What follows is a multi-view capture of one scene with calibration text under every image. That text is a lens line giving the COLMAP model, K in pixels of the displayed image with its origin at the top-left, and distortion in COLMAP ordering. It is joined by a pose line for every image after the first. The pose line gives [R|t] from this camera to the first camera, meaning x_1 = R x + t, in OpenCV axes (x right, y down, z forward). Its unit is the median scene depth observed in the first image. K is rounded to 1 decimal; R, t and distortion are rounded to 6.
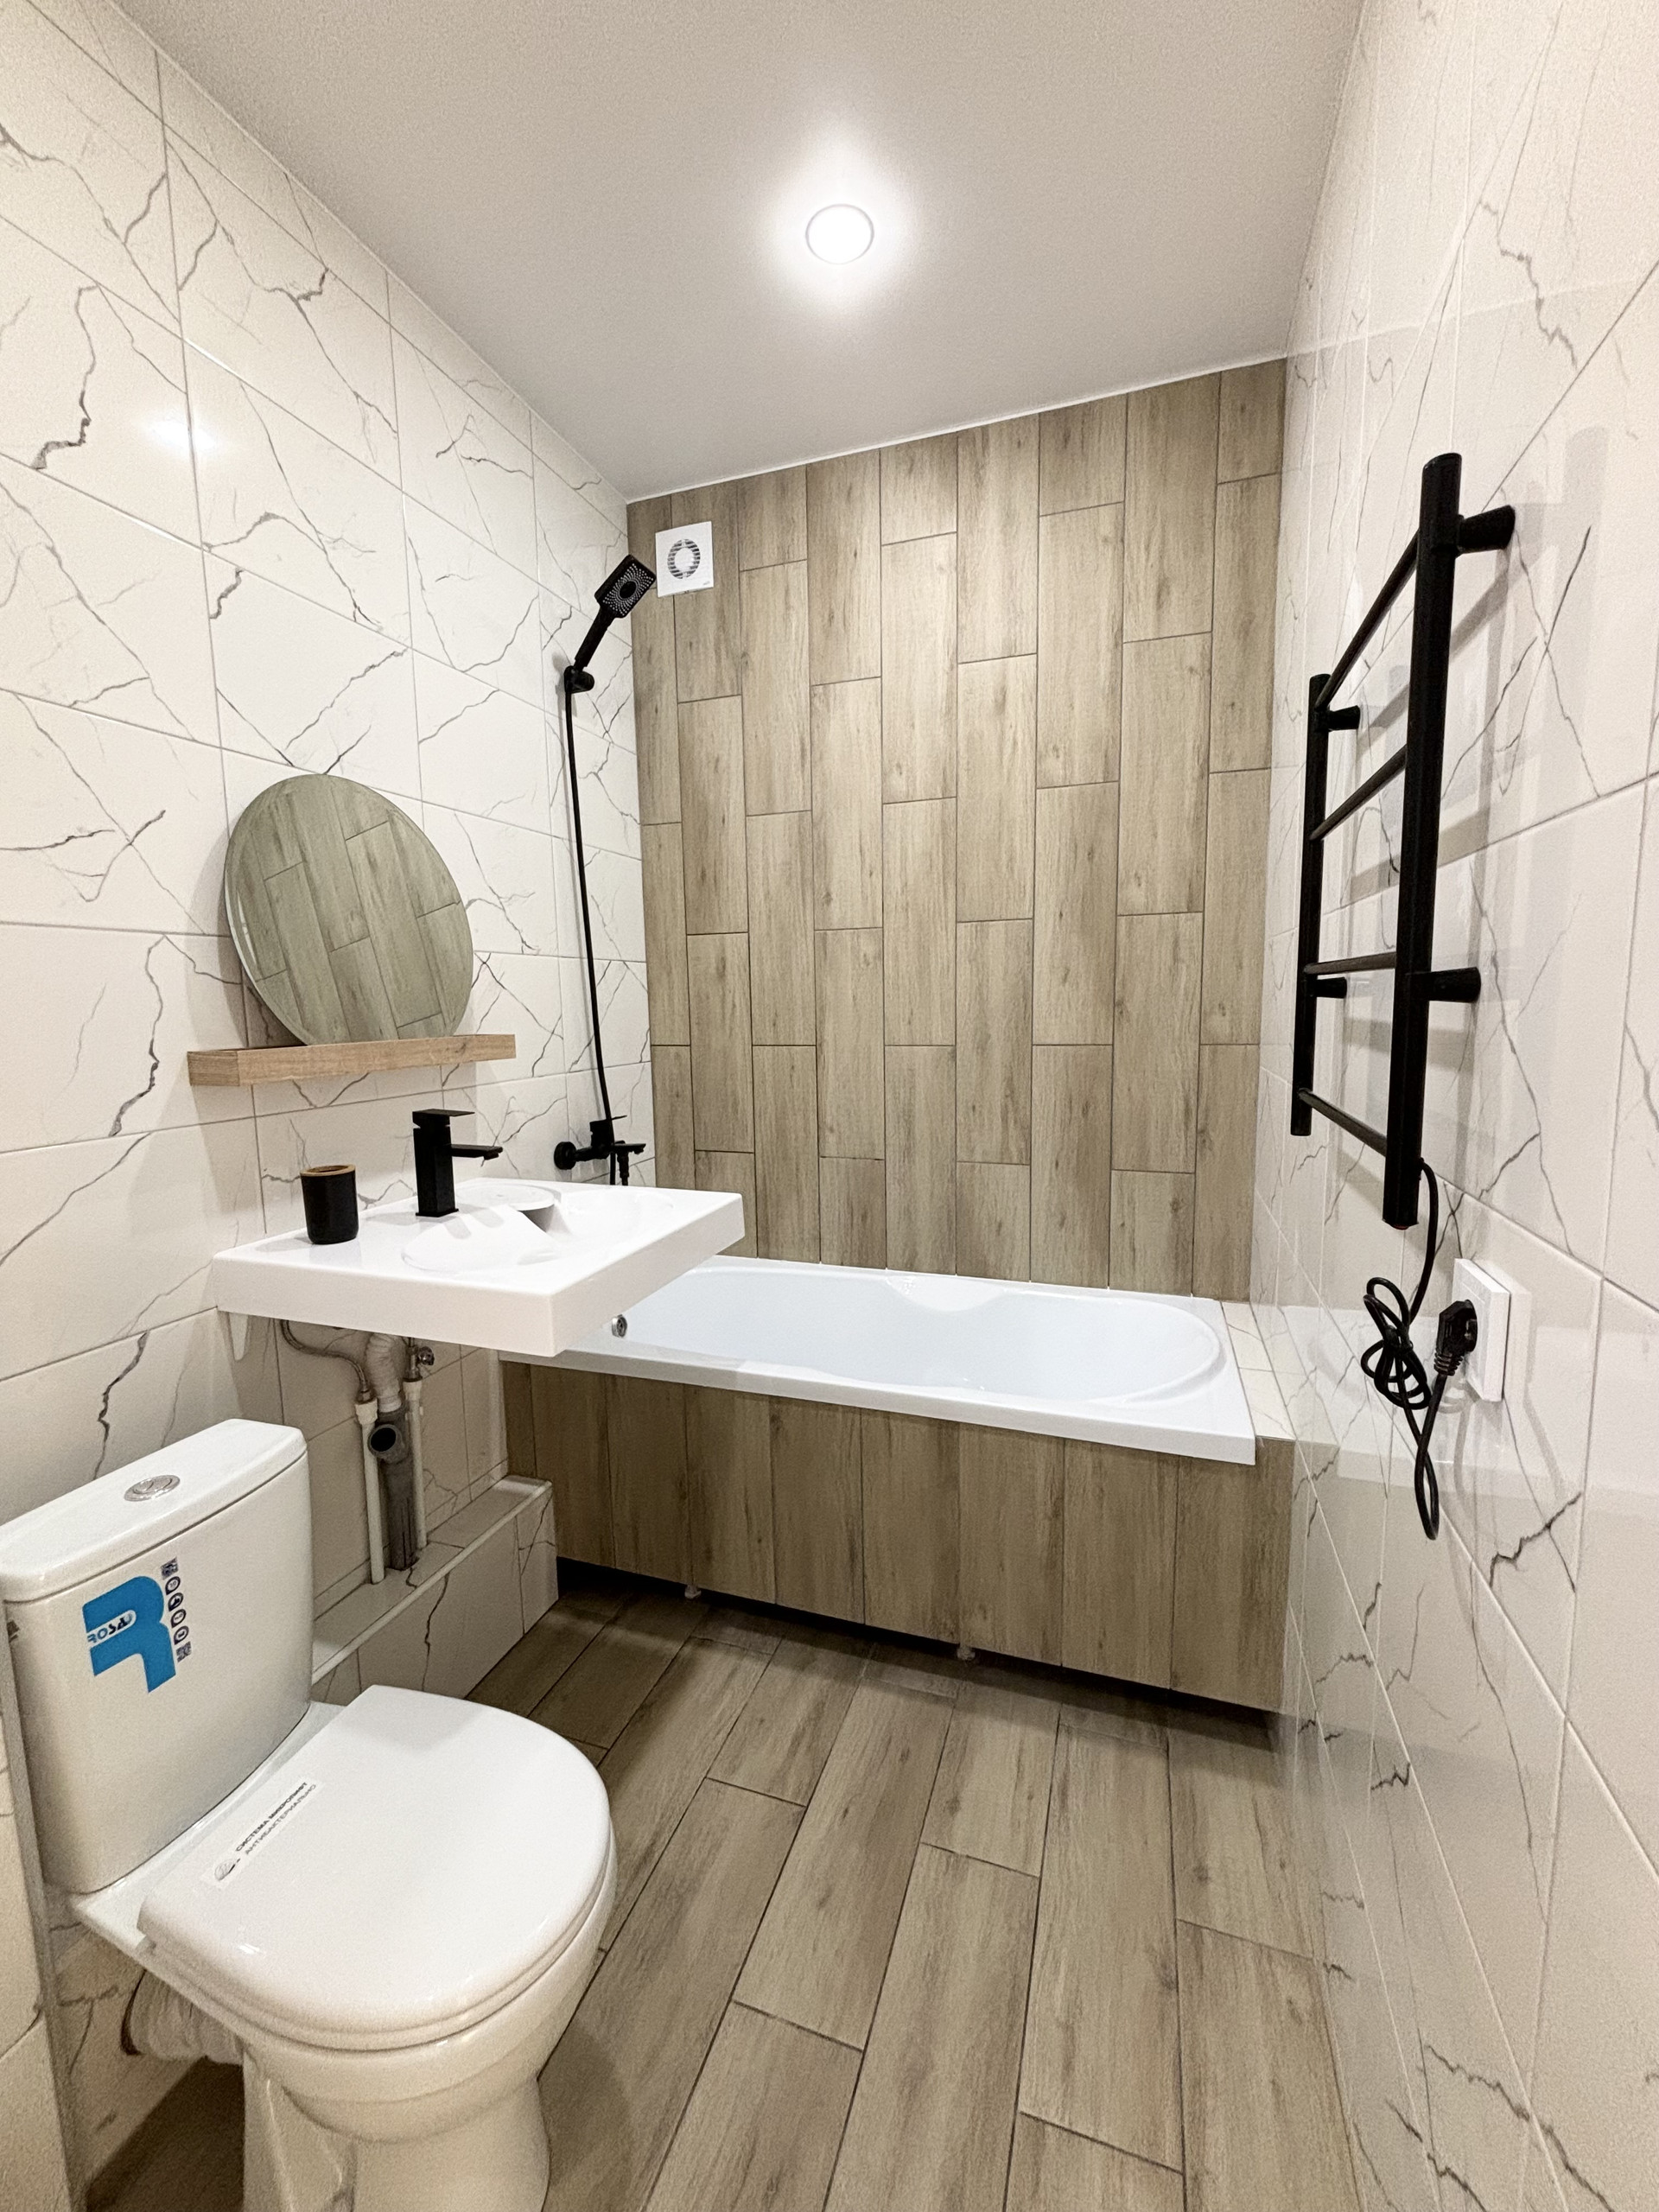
lens RADIAL K [[888.9, 0, 820.6], [0, 888.9, 1101.7], [0, 0, 1]] dist [0.001891, 0.000135]
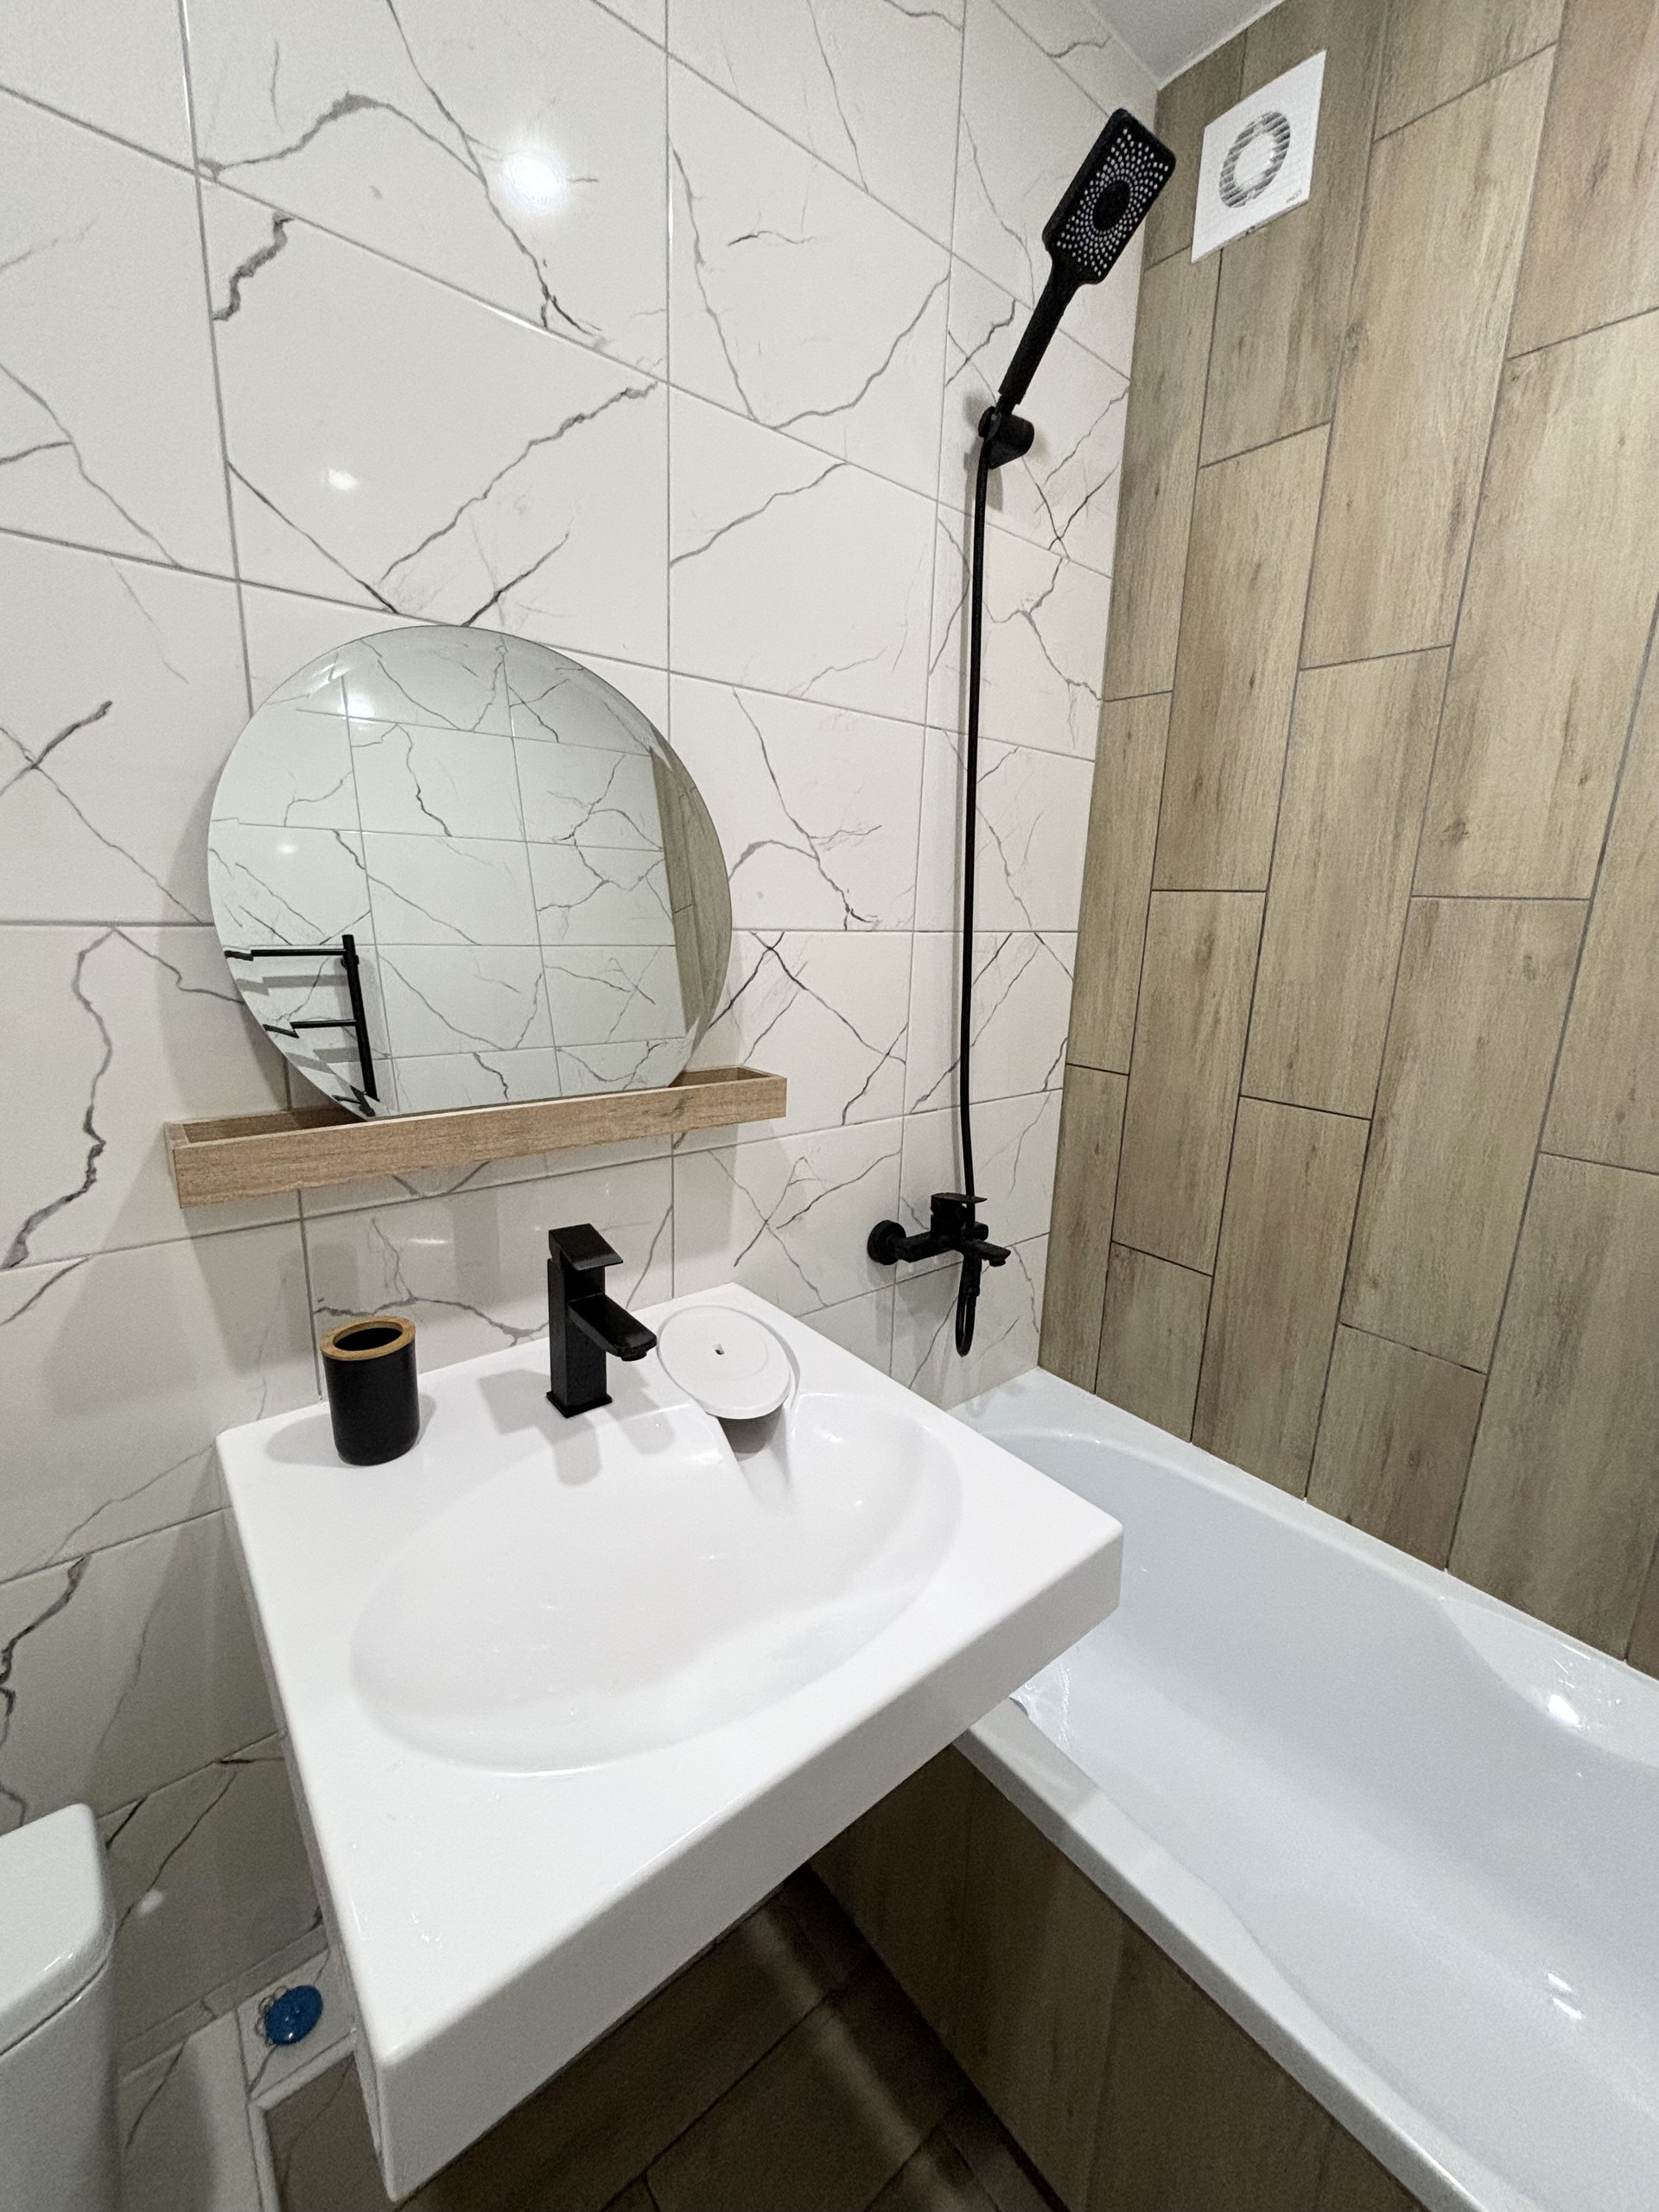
lens RADIAL K [[888.9, 0, 820.6], [0, 888.9, 1101.7], [0, 0, 1]] dist [0.001891, 0.000135]
pose [[0.852226, 0.159762, -0.498184, -0.022392], [-0.108930, 0.985550, 0.129711, -0.108594], [0.511709, -0.056276, 0.857314, 0.396427]]
